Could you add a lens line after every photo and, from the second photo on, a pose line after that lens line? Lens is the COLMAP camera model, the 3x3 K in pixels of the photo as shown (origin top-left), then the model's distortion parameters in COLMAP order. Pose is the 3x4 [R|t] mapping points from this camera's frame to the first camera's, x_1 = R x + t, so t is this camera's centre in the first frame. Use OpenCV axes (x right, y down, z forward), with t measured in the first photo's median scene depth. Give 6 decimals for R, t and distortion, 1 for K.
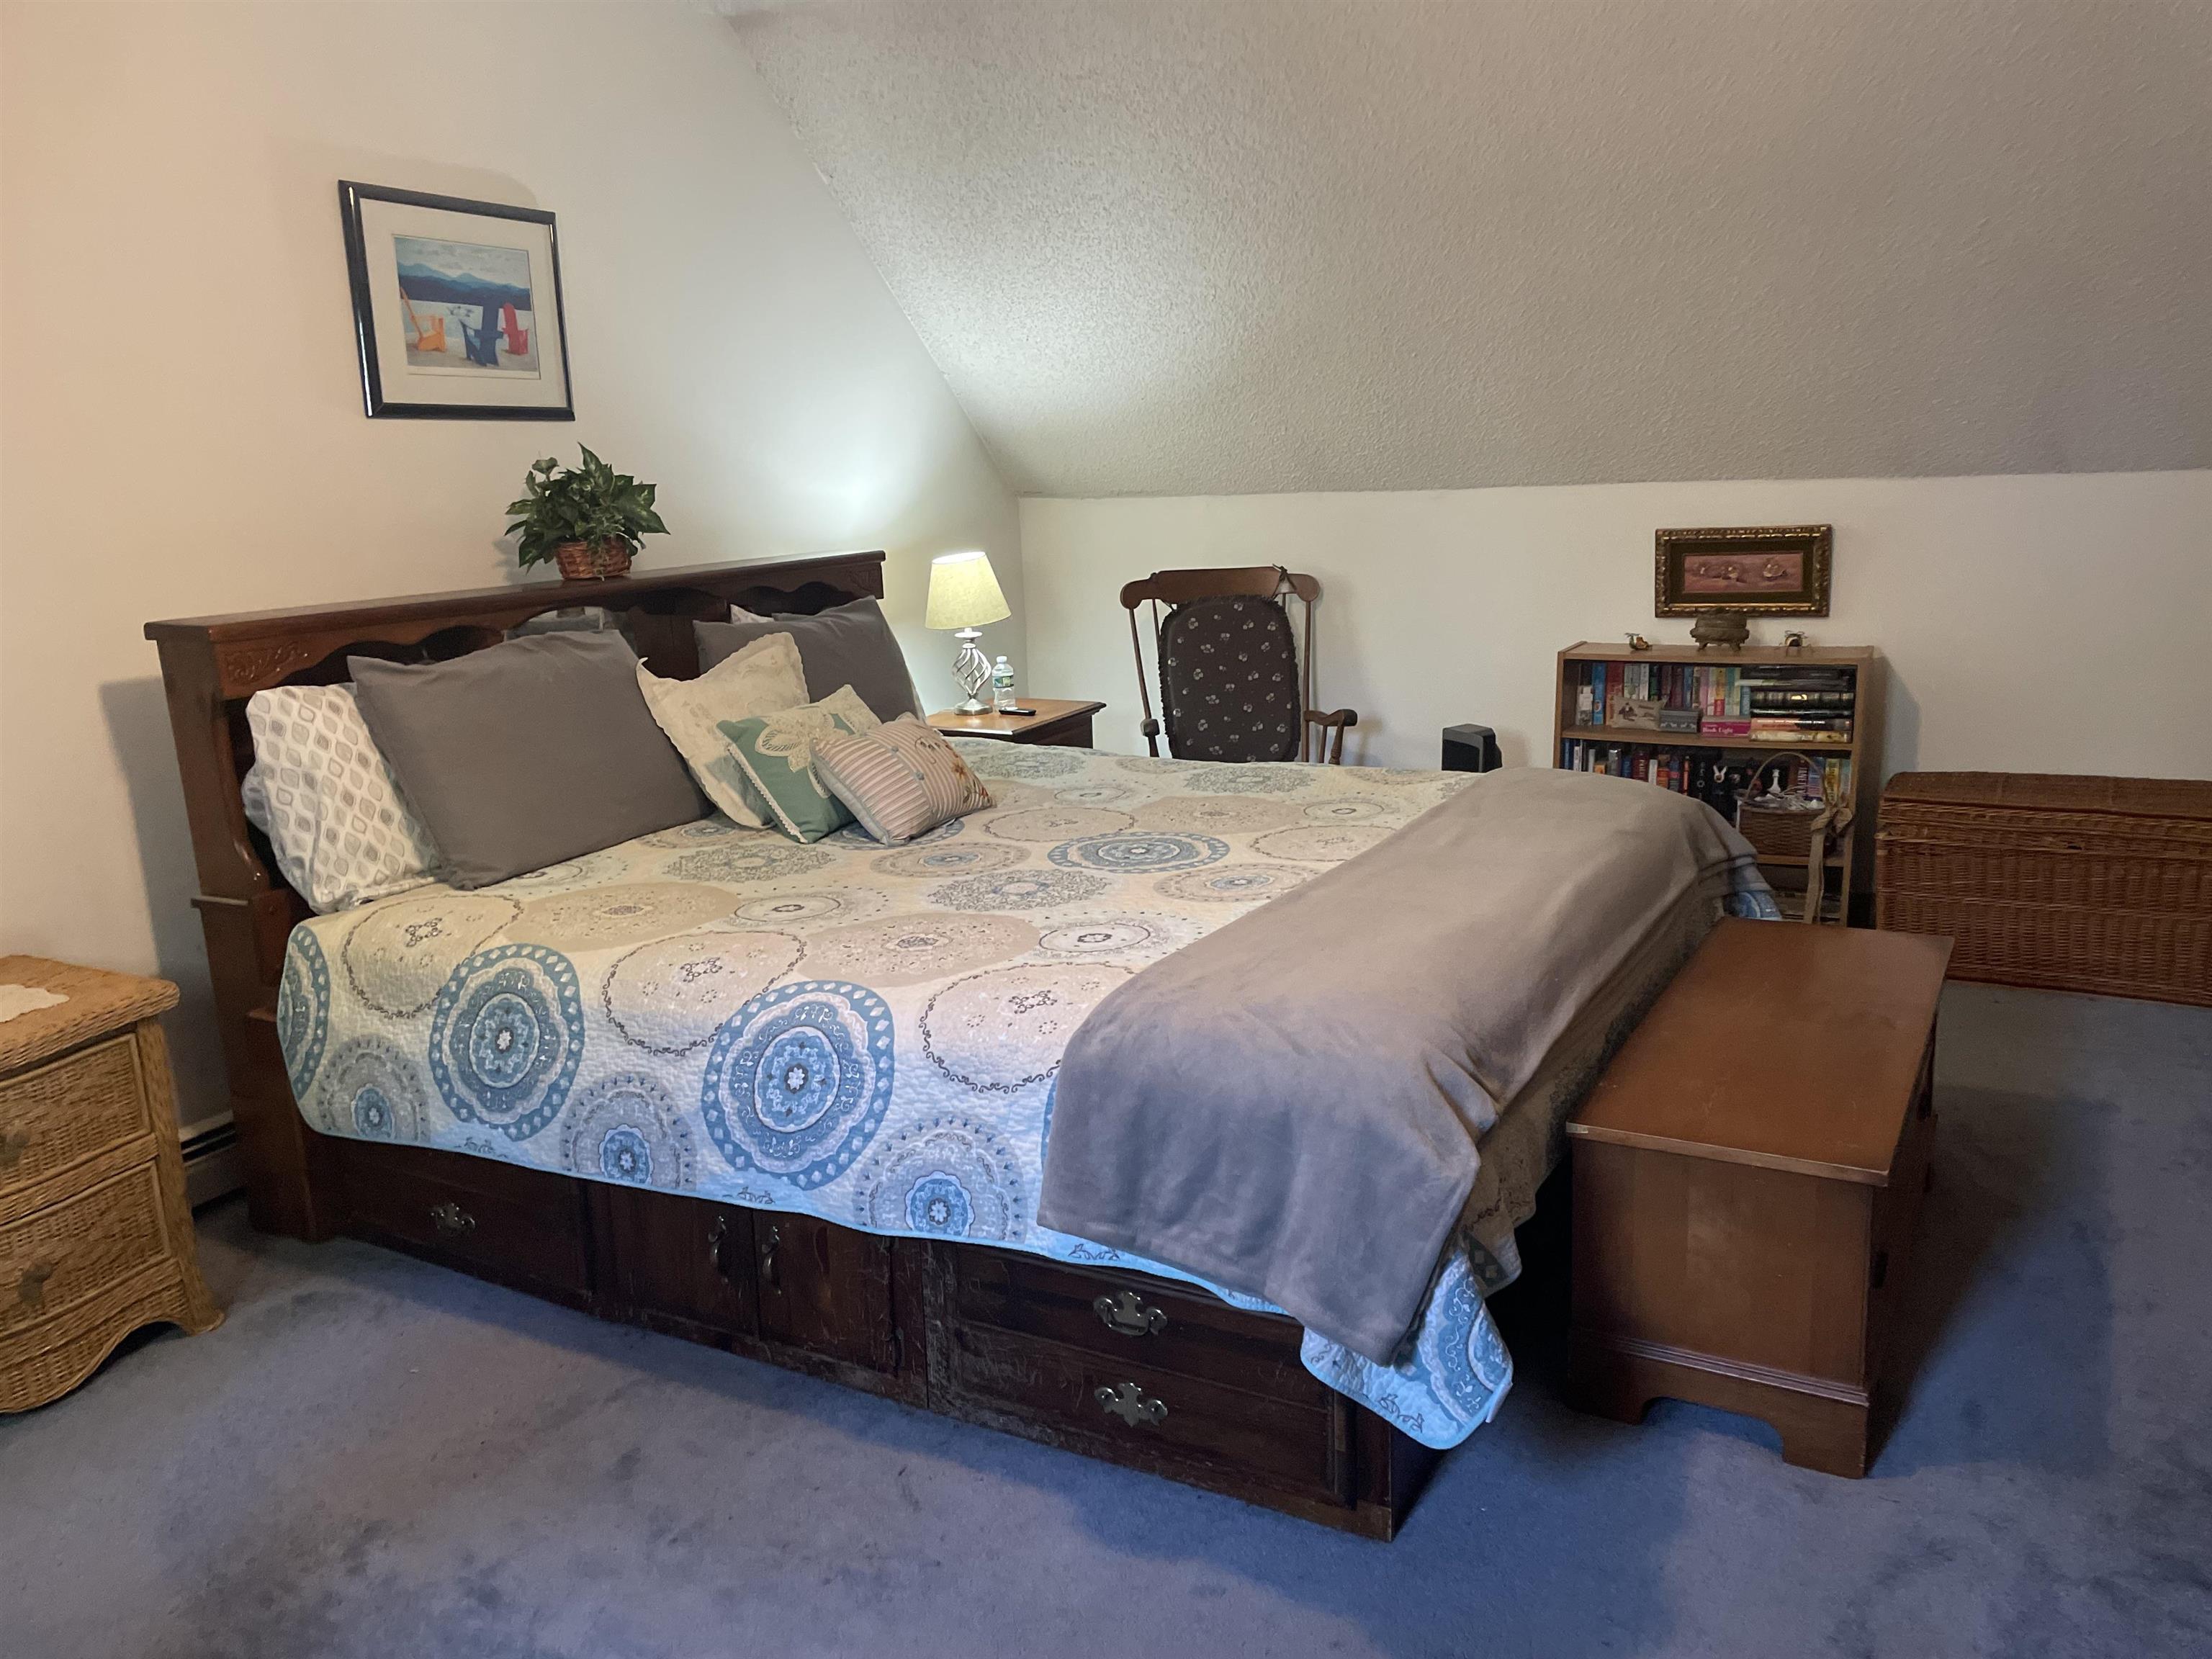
lens RADIAL K [[1679.3, 0, 1109.0], [0, 1679.3, 829.2], [0, 0, 1]] dist [0.072888, -0.086981]
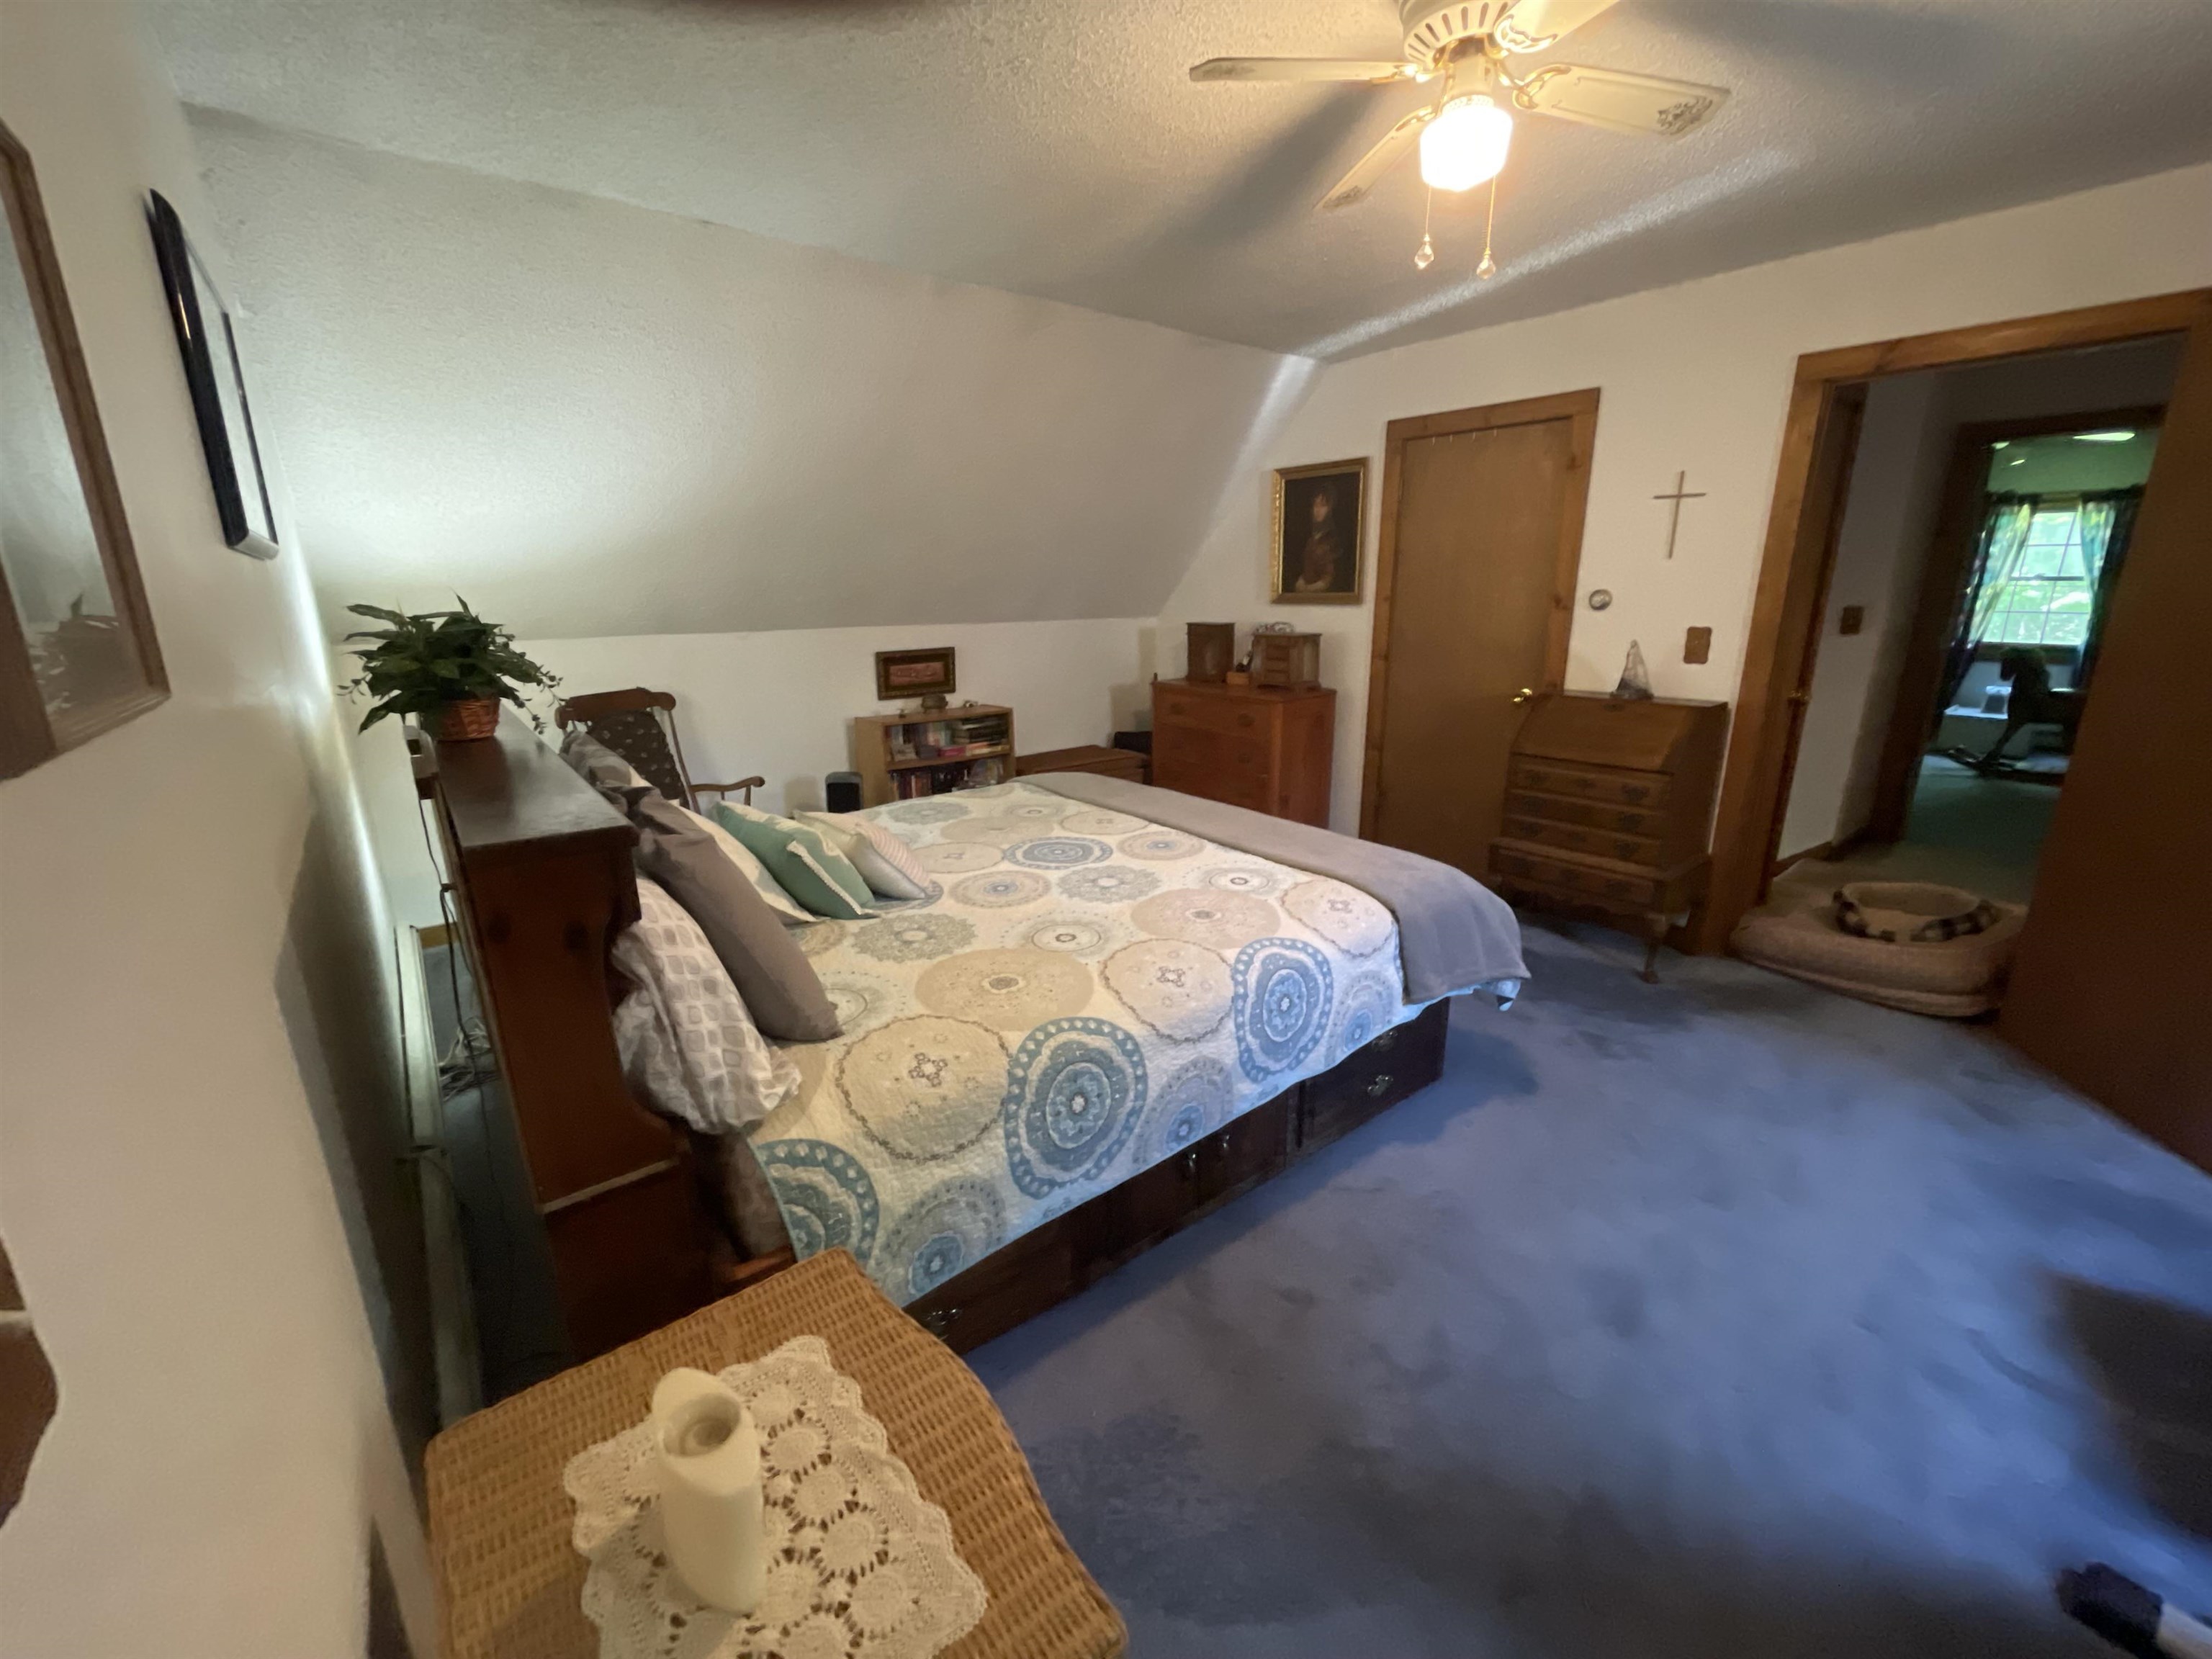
lens RADIAL K [[899.6, 0, 1113.3], [0, 899.6, 827.8], [0, 0, 1]] dist [0.000813, -0.000121]
pose [[0.390833, -0.207589, 0.896748, -0.854932], [0.194429, 0.970873, 0.140010, -0.140759], [-0.899693, 0.119634, 0.419810, 0.688414]]
